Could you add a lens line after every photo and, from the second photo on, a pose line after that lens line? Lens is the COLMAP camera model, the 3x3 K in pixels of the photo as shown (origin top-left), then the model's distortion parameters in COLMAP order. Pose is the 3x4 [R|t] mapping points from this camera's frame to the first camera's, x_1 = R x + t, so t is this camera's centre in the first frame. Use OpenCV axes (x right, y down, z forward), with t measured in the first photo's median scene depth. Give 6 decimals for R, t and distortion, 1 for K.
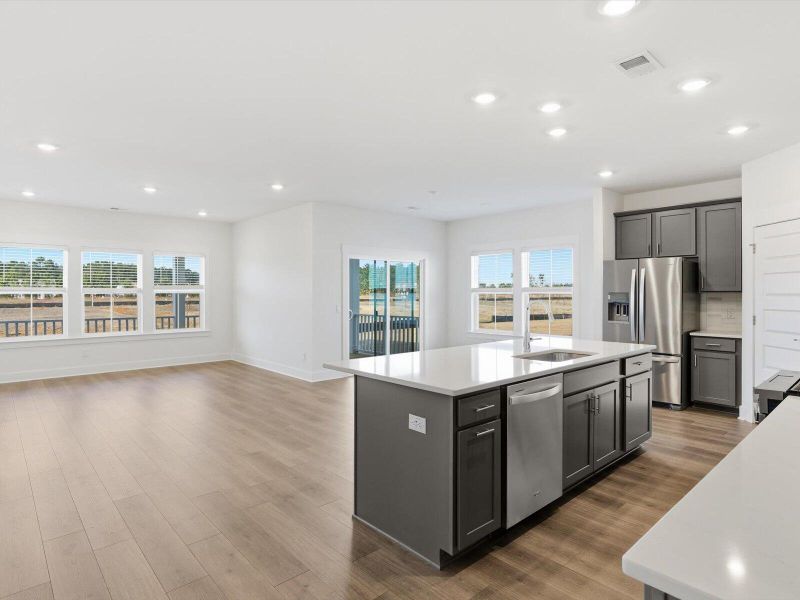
lens RADIAL K [[449.4, 0, 402.0], [0, 449.4, 294.6], [0, 0, 1]] dist [-0.002837, -0.003418]
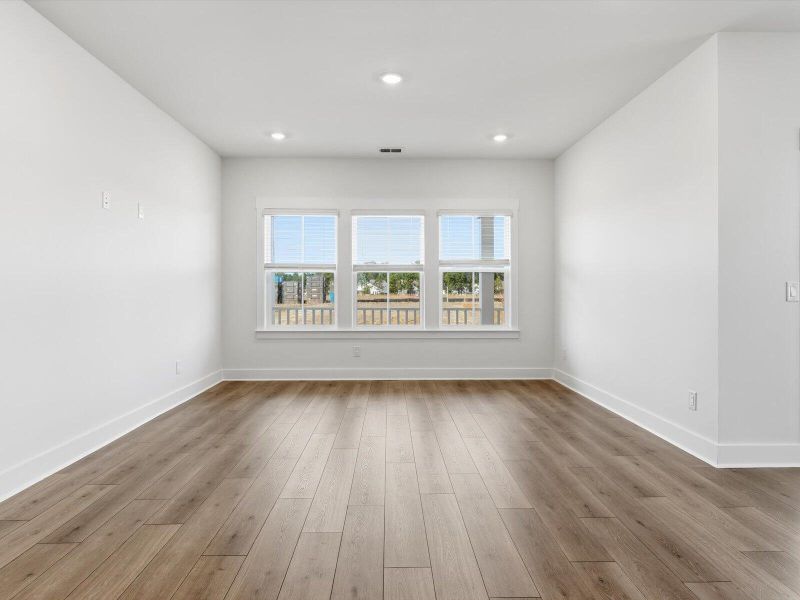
lens RADIAL K [[491.8, 0, 400.6], [0, 491.8, 288.7], [0, 0, 1]] dist [0.001874, -0.000787]
pose [[0.755287, -0.002715, -0.655388, -0.146397], [-0.004432, 0.999947, -0.009250, 0.043263], [0.655379, 0.009891, 0.755236, 0.554918]]
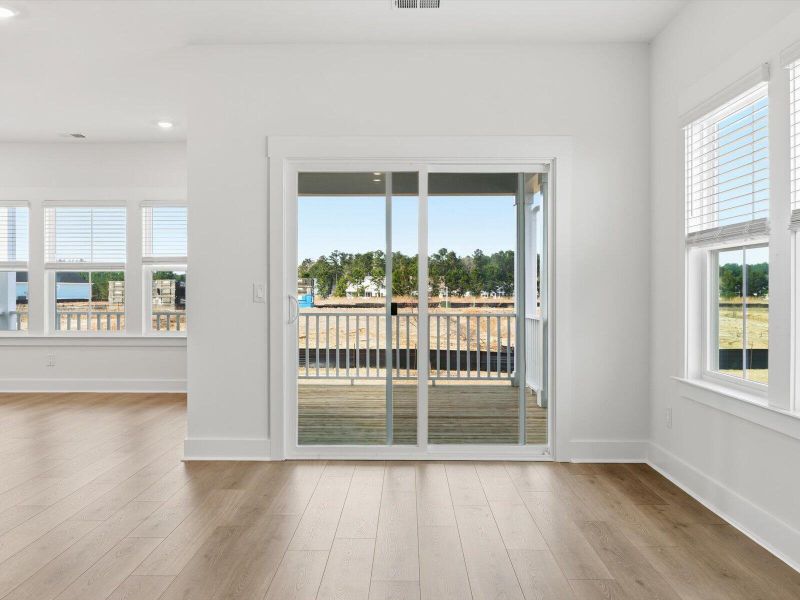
lens RADIAL K [[692.0, 0, 397.8], [0, 692.0, 301.0], [0, 0, 1]] dist [0.013939, -0.024980]
pose [[0.728368, 0.009787, -0.685117, 0.491134], [-0.004827, 0.999946, 0.009153, 0.040264], [0.685170, -0.003360, 0.728376, 0.777882]]
